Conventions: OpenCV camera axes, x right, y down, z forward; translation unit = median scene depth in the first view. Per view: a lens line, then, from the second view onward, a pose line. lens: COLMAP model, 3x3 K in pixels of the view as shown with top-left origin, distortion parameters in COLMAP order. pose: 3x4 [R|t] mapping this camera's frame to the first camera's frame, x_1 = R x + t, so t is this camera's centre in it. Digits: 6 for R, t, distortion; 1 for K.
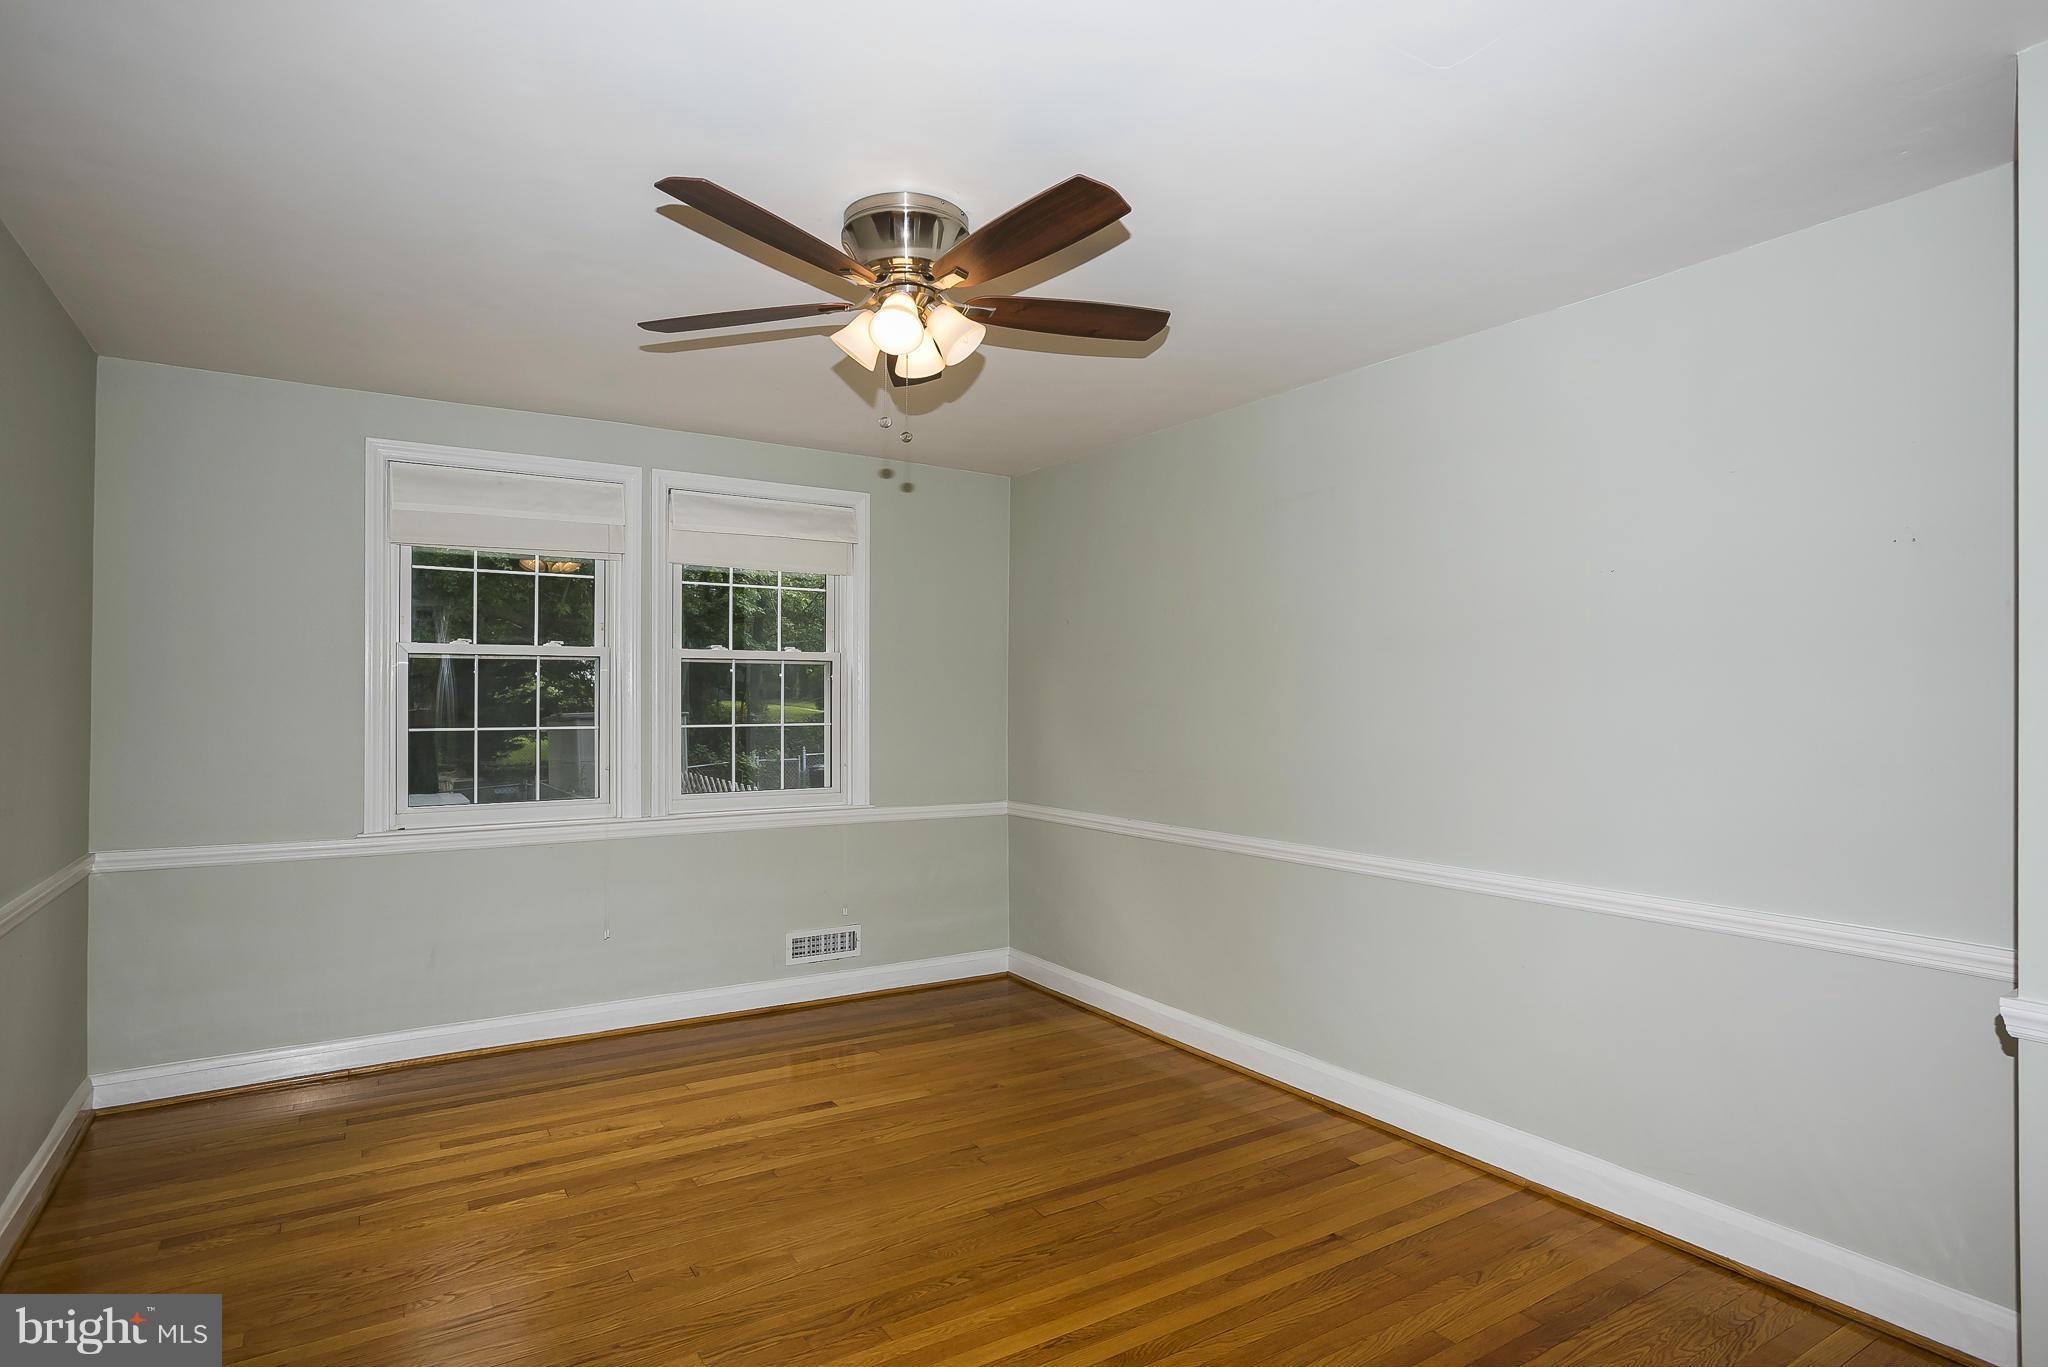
lens RADIAL K [[1011.4, 0, 1023.9], [0, 1011.4, 688.6], [0, 0, 1]] dist [-0.016832, 0.002284]
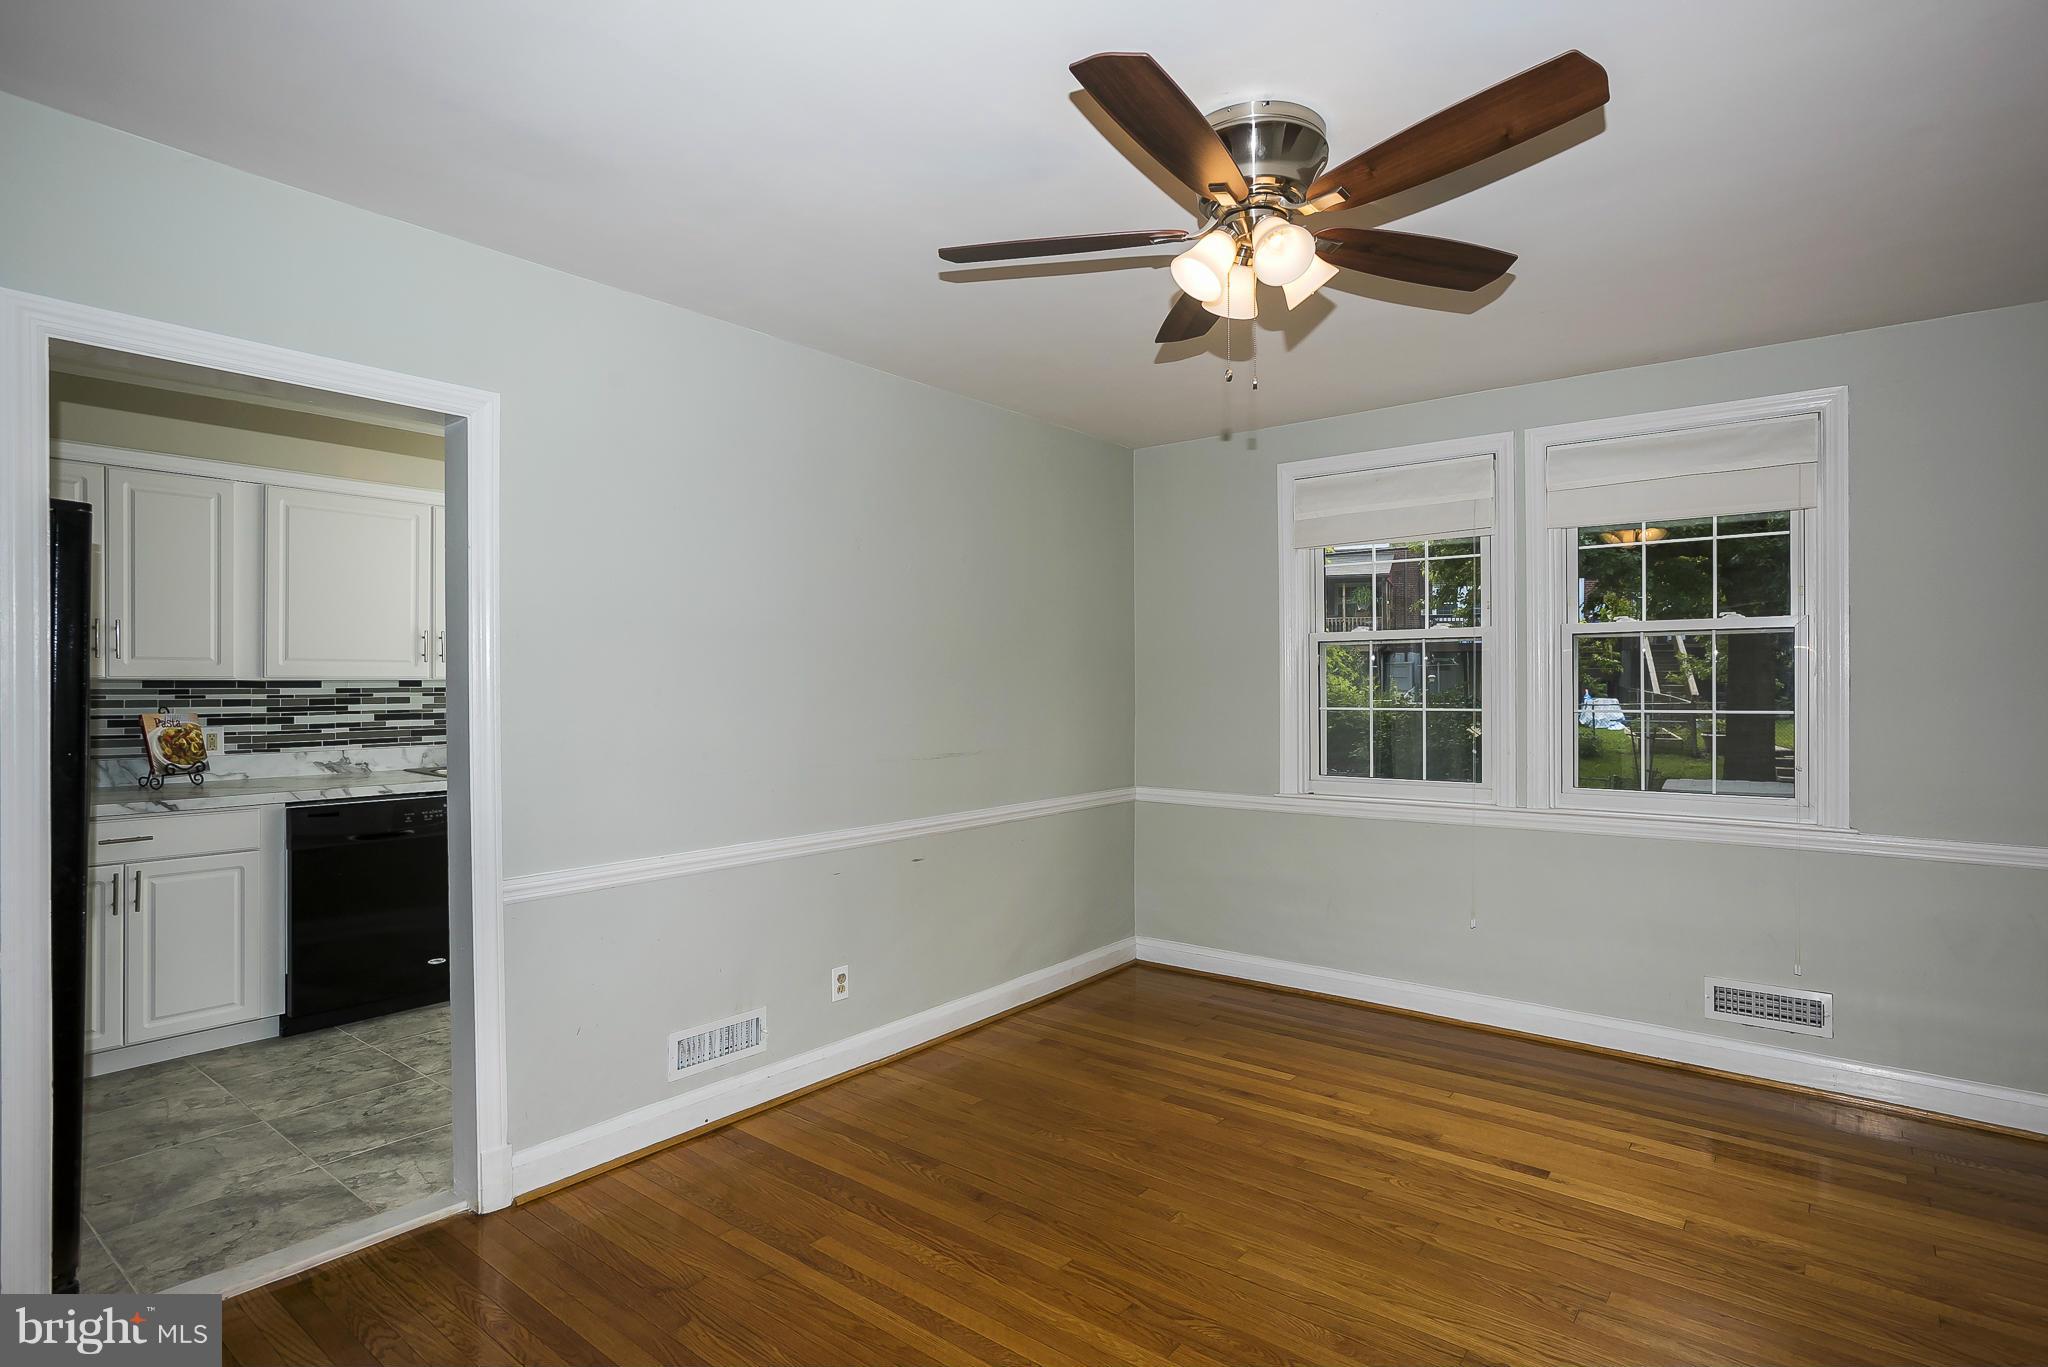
lens RADIAL K [[1011.4, 0, 1015.6], [0, 1011.4, 666.1], [0, 0, 1]] dist [-0.016832, 0.002284]
pose [[0.358003, -0.017227, -0.933562, 0.349365], [0.017403, 0.999779, -0.011775, 0.000296], [0.933558, -0.012031, 0.358223, 0.254264]]
